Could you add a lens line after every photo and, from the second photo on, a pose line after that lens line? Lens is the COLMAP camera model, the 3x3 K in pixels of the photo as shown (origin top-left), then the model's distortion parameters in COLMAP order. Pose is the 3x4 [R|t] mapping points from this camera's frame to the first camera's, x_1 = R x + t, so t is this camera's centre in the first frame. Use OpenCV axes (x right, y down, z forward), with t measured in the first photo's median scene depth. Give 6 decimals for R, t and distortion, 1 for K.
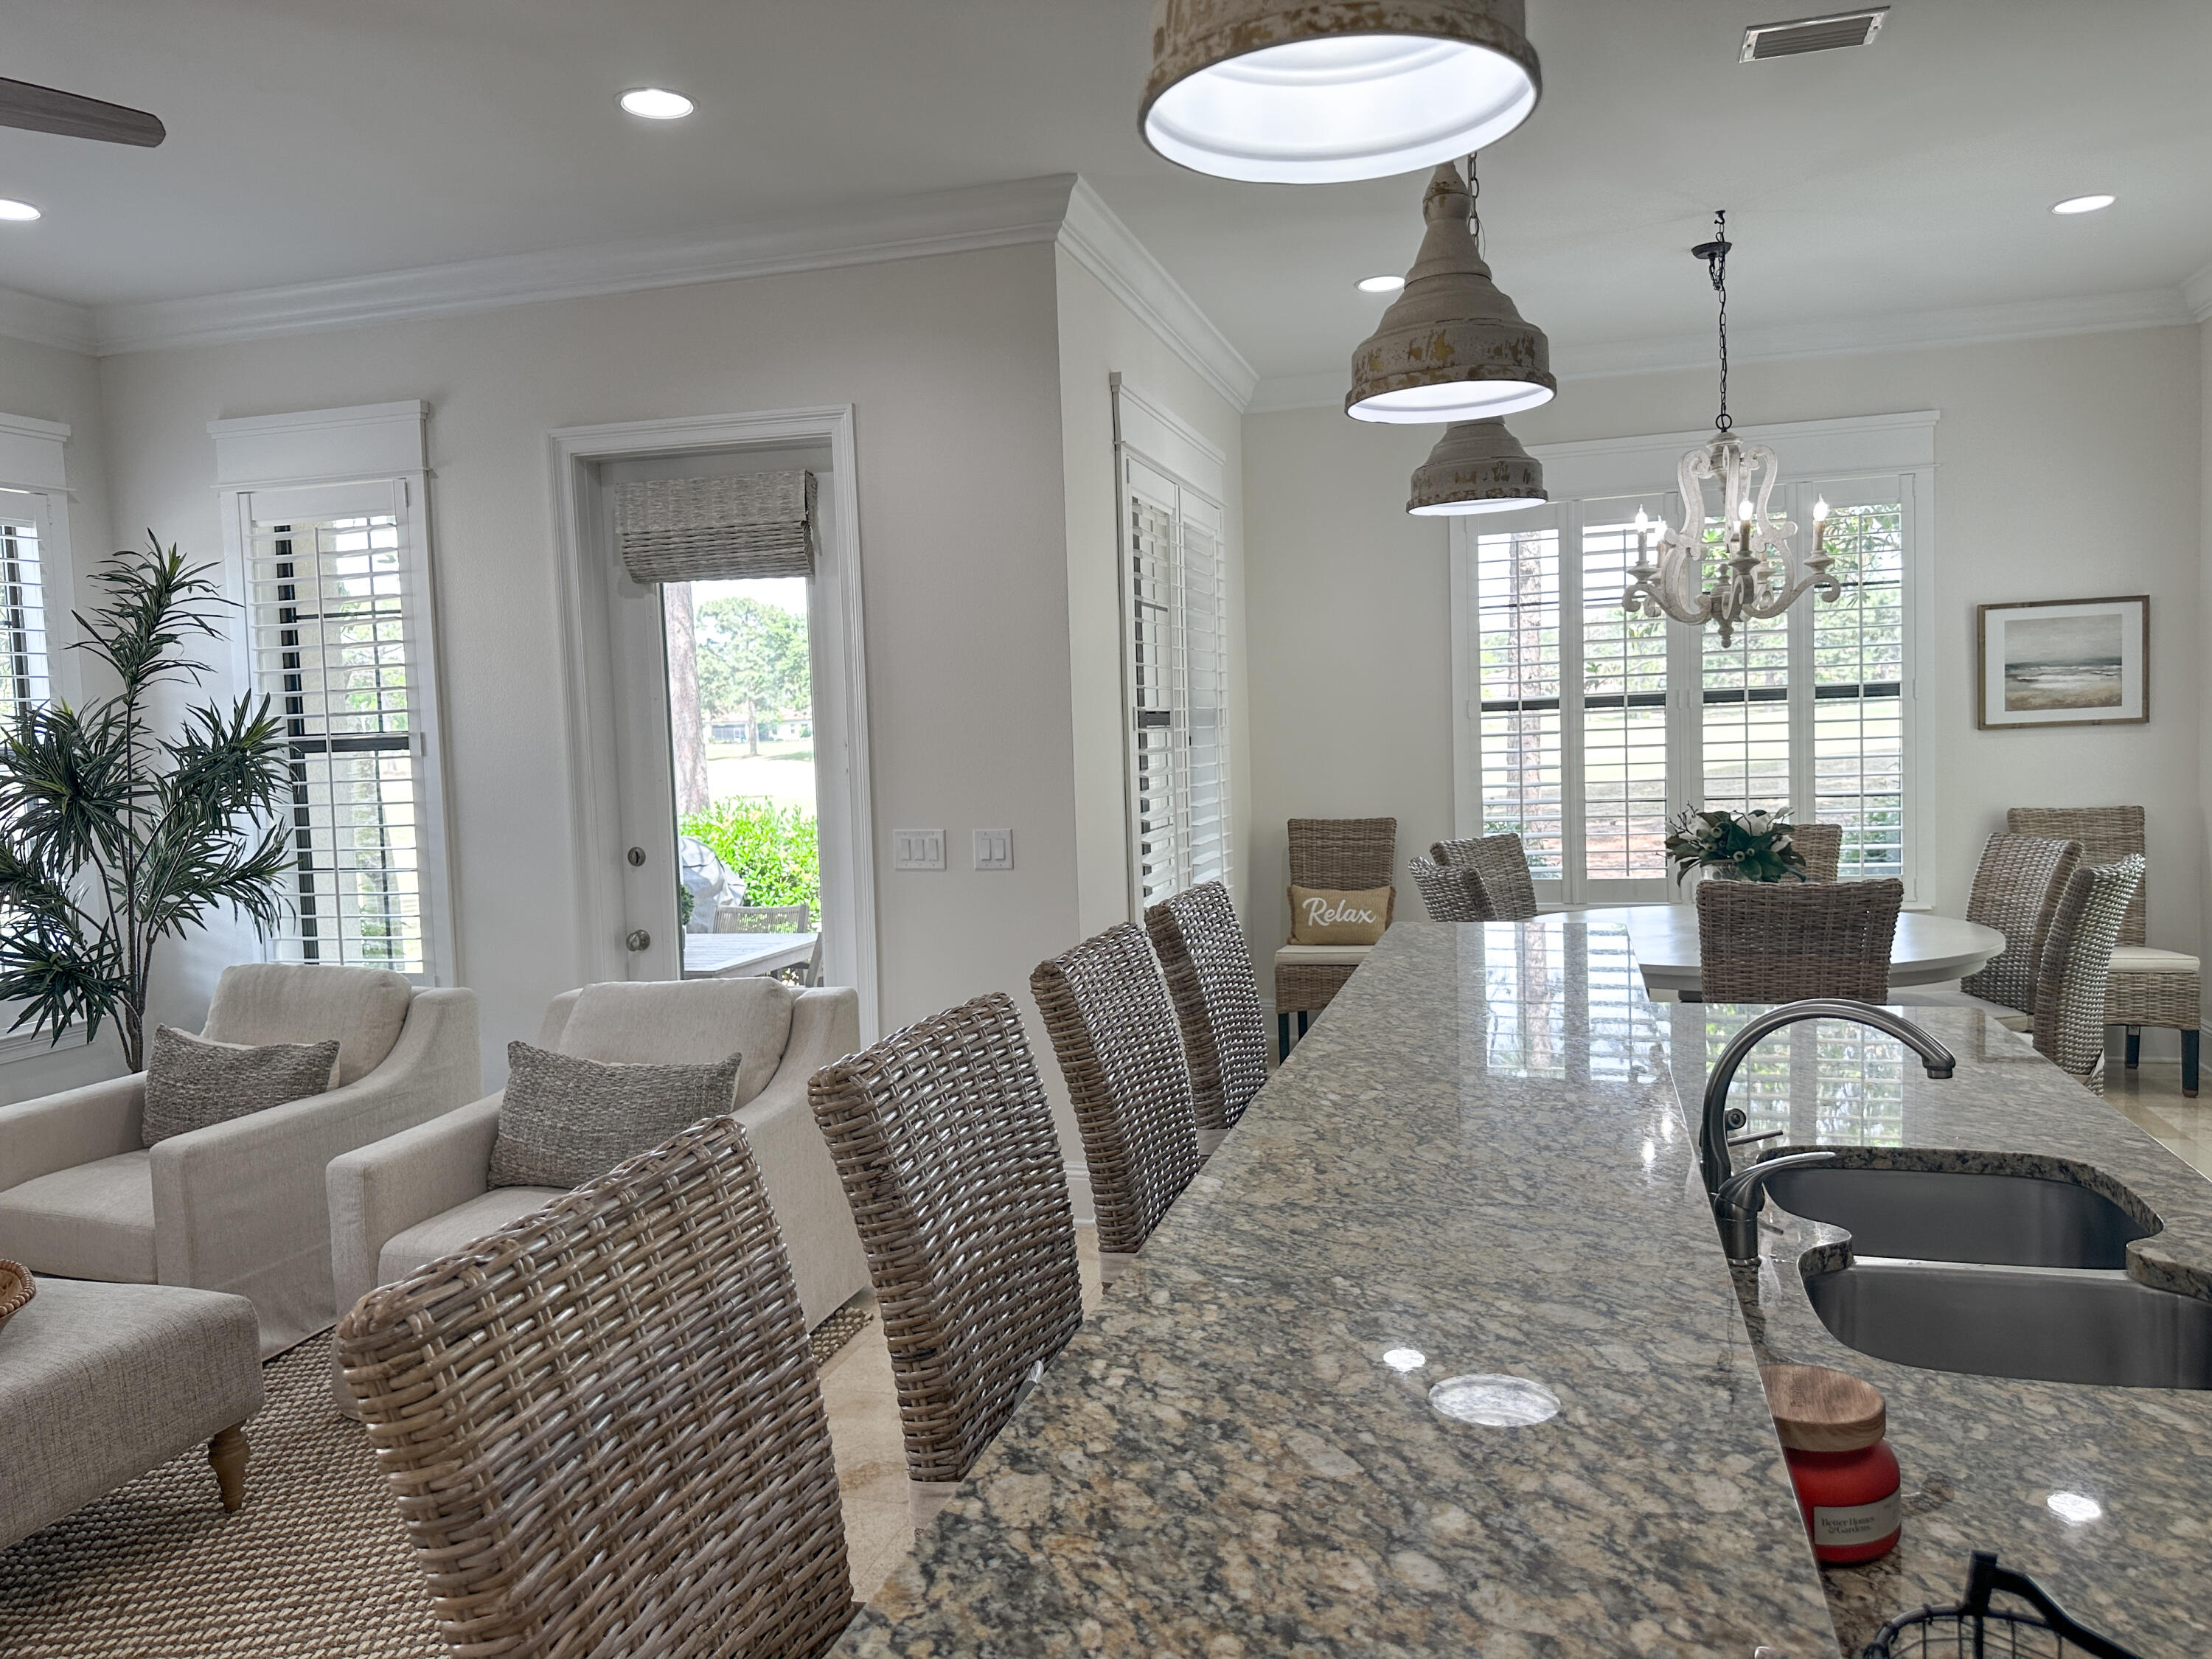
lens RADIAL K [[1565.6, 0, 1112.6], [0, 1565.6, 841.2], [0, 0, 1]] dist [0.046518, -0.050864]
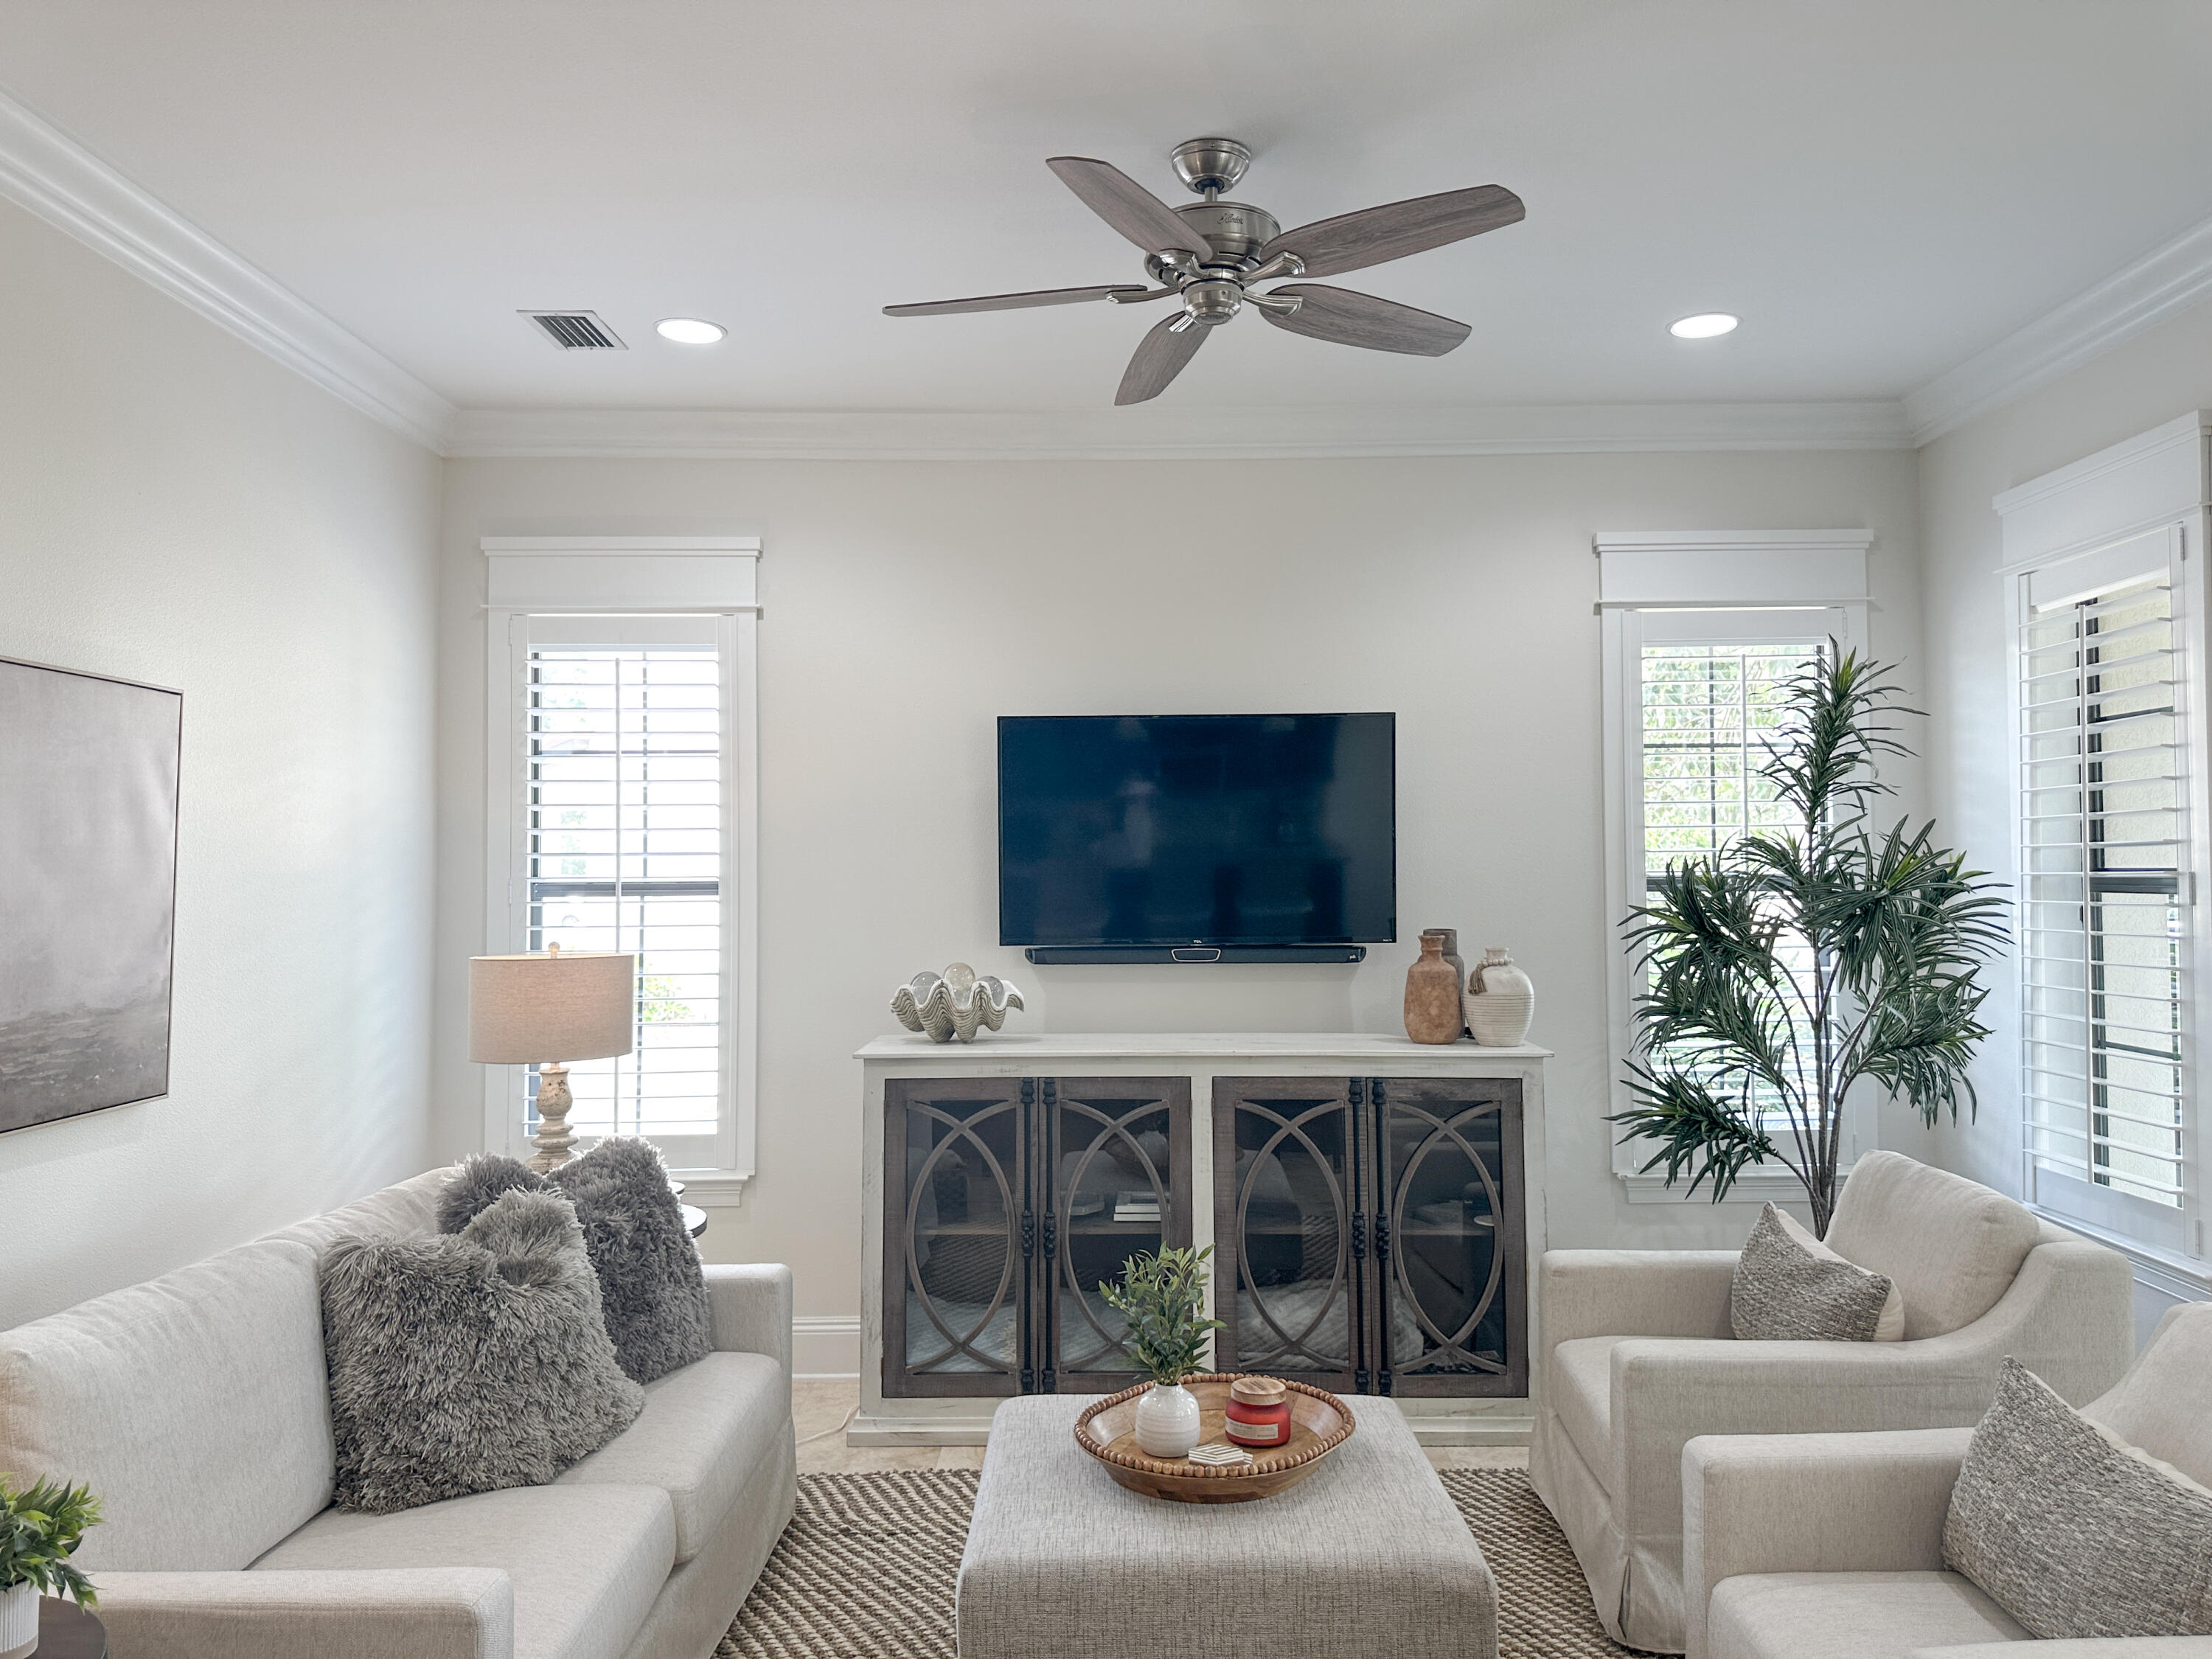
lens RADIAL K [[1554.0, 0, 1117.0], [0, 1554.0, 825.3], [0, 0, 1]] dist [0.061936, -0.048820]
pose [[0.281715, -0.001643, -0.959497, 0.109248], [-0.078905, 0.996572, -0.024874, -0.035813], [0.956248, 0.082717, 0.280619, 0.368754]]
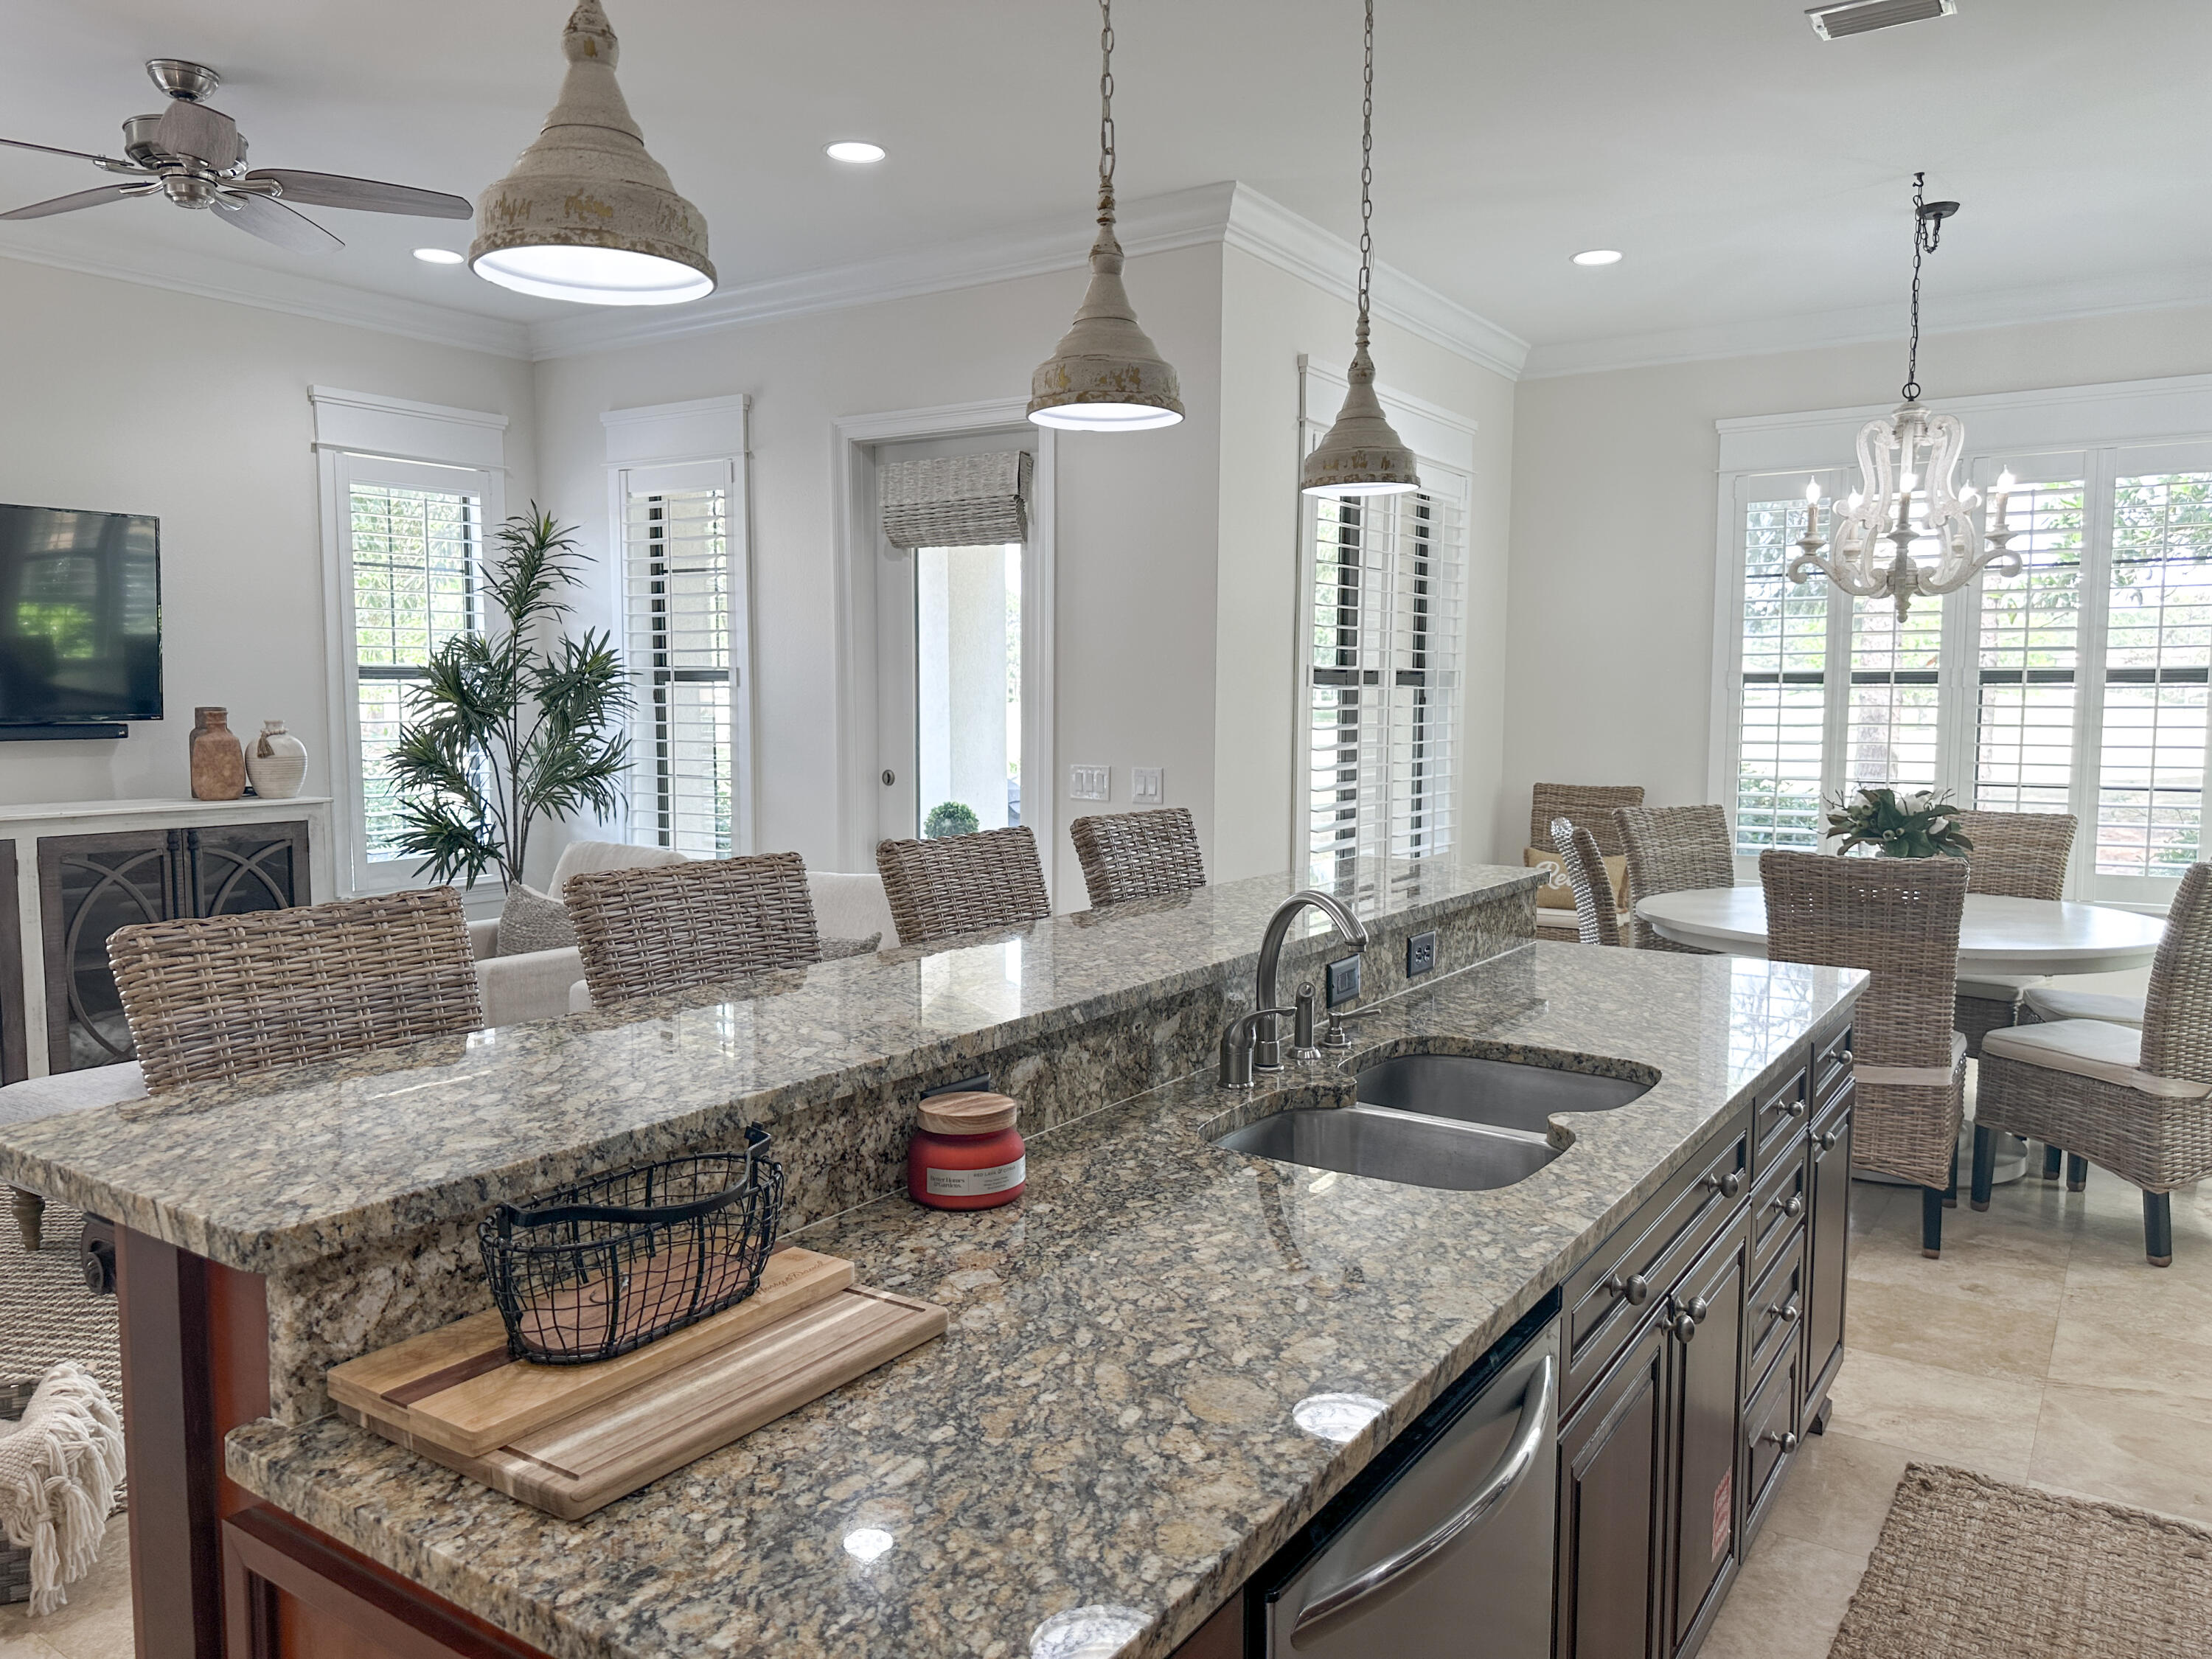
lens RADIAL K [[1565.8, 0, 1114.0], [0, 1565.8, 841.0], [0, 0, 1]] dist [0.062886, -0.086369]
pose [[0.952426, 0.066597, -0.297404, 0.232738], [-0.059664, 0.997694, 0.032340, 0.009880], [0.298872, -0.013057, 0.954204, -0.087347]]
